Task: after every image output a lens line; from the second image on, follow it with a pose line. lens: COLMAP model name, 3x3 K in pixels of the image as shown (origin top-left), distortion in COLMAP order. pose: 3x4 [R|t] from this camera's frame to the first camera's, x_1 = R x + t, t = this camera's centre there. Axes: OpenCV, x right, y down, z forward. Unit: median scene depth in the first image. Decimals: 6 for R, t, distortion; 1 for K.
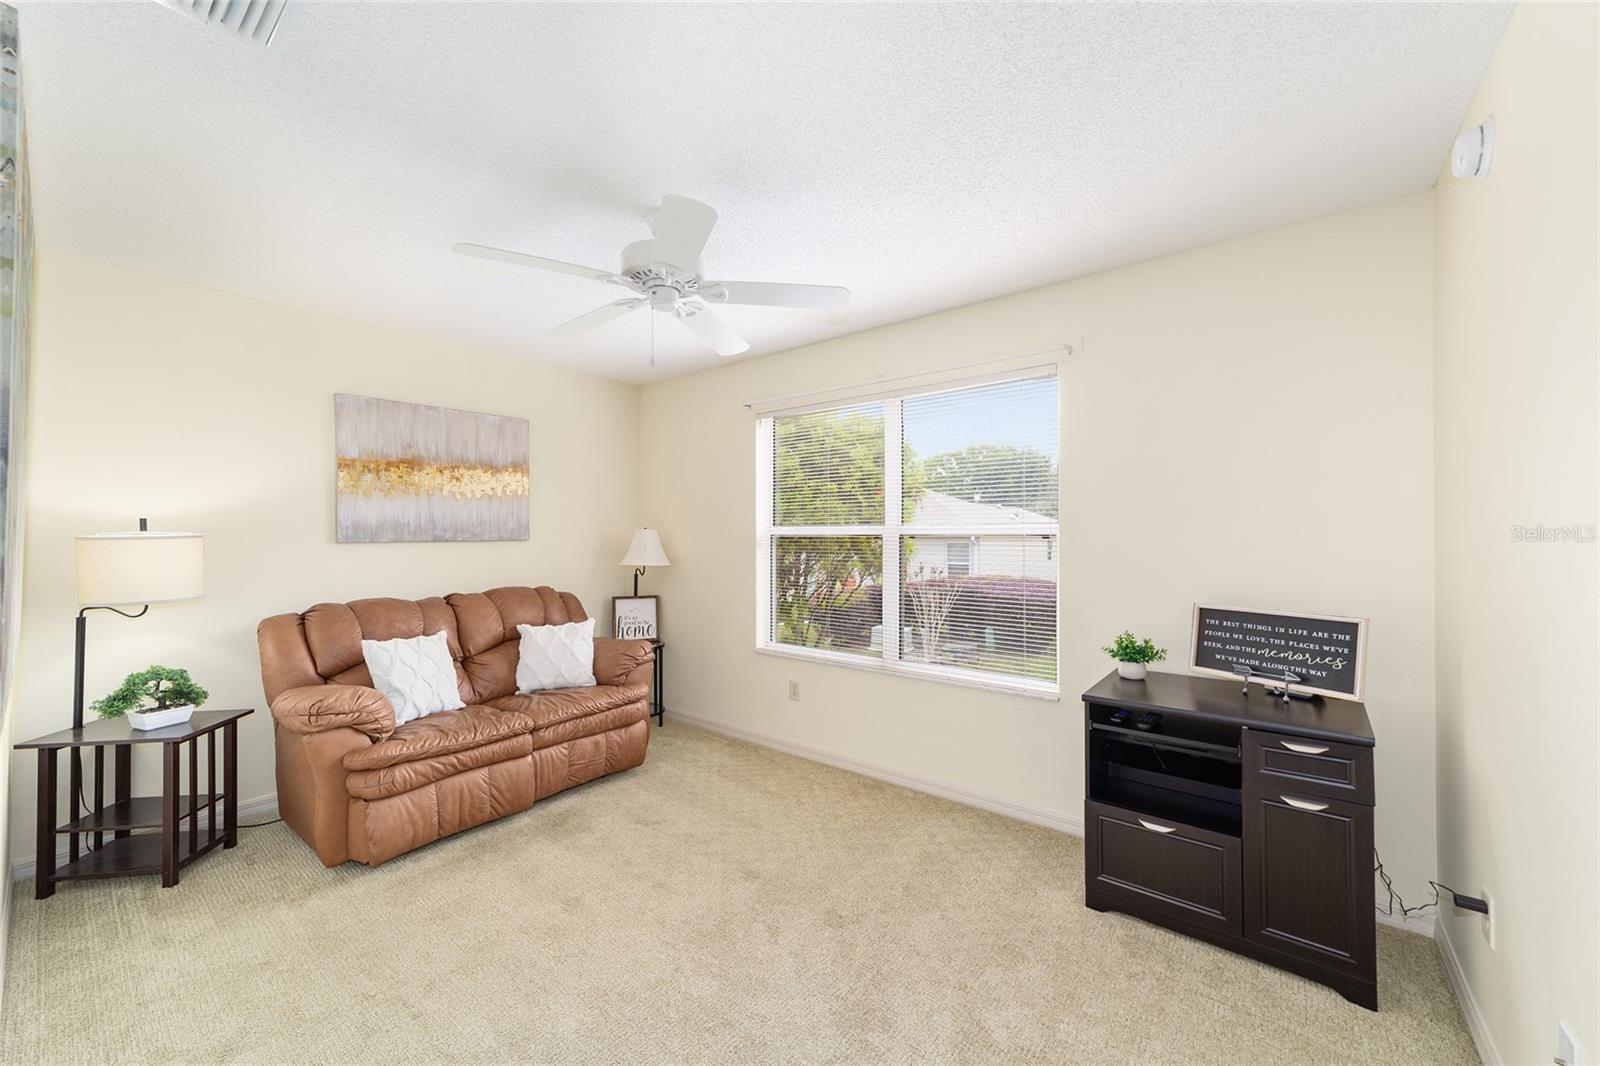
lens RADIAL K [[614.3, 0, 799.3], [0, 614.3, 533.6], [0, 0, 1]] dist [-0.015103, 0.007764]
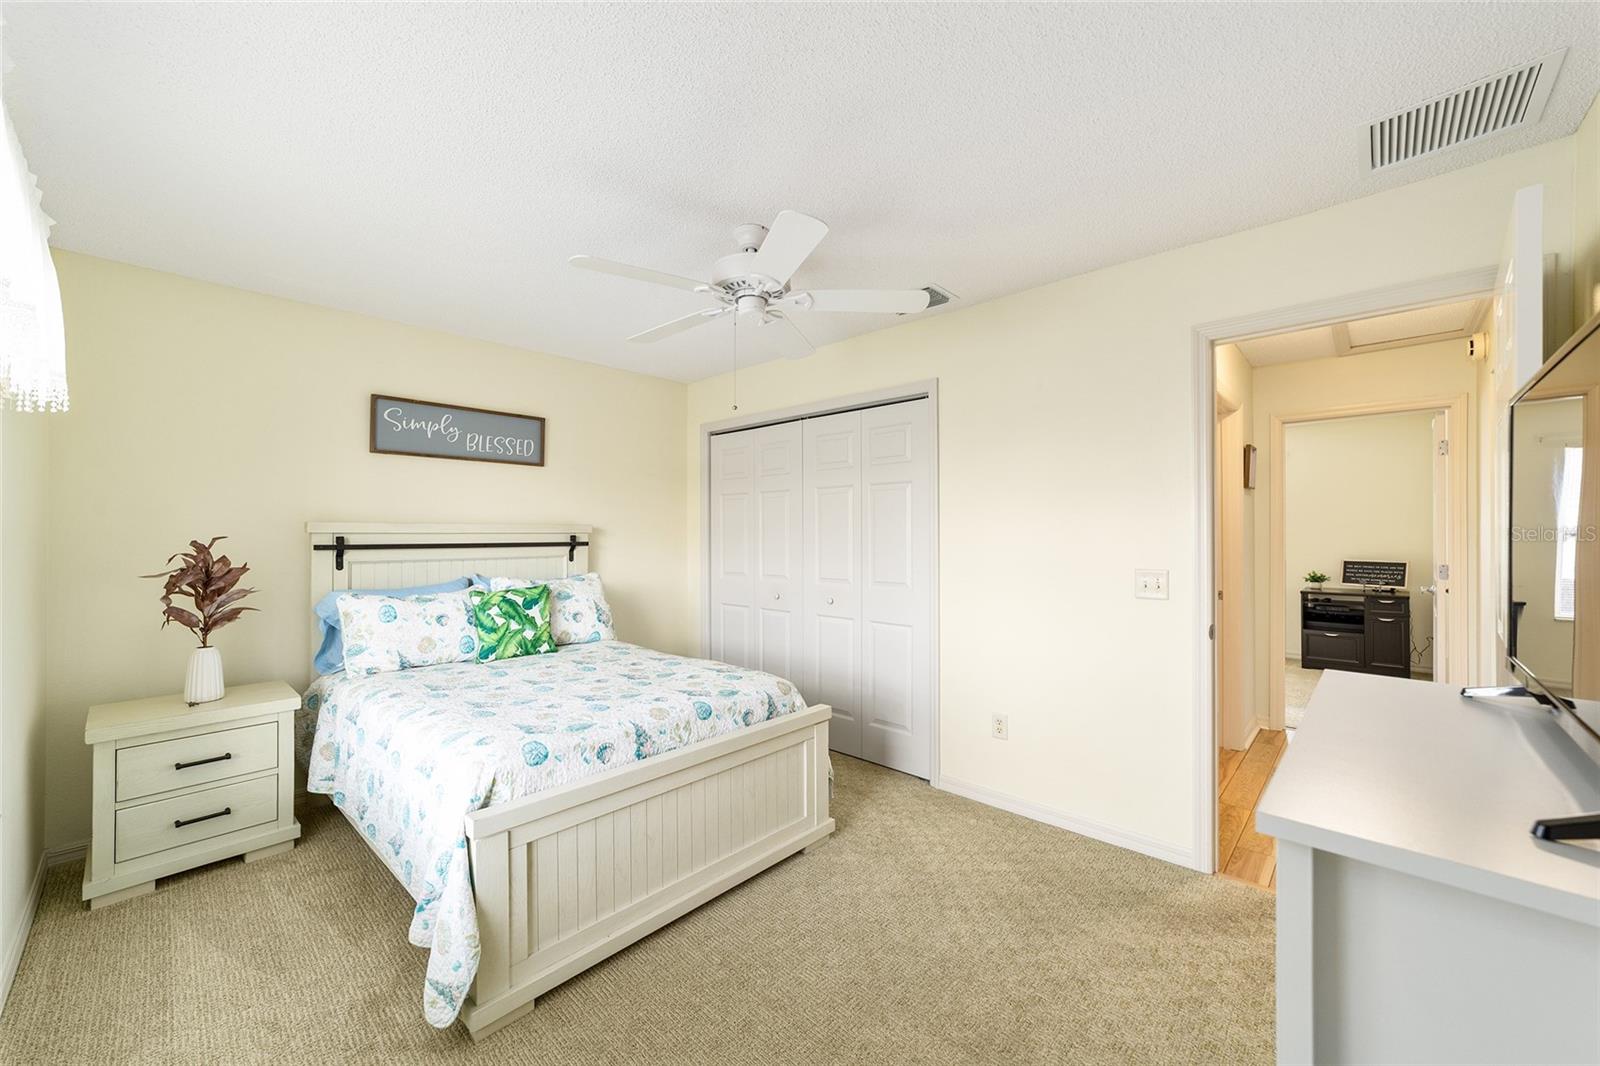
lens RADIAL K [[614.3, 0, 799.7], [0, 614.3, 530.4], [0, 0, 1]] dist [-0.015103, 0.007764]
pose [[0.997099, 0.003630, -0.076027, -1.593903], [-0.002933, 0.999953, 0.009286, -0.029380], [0.076057, -0.009036, 0.997063, -1.928134]]
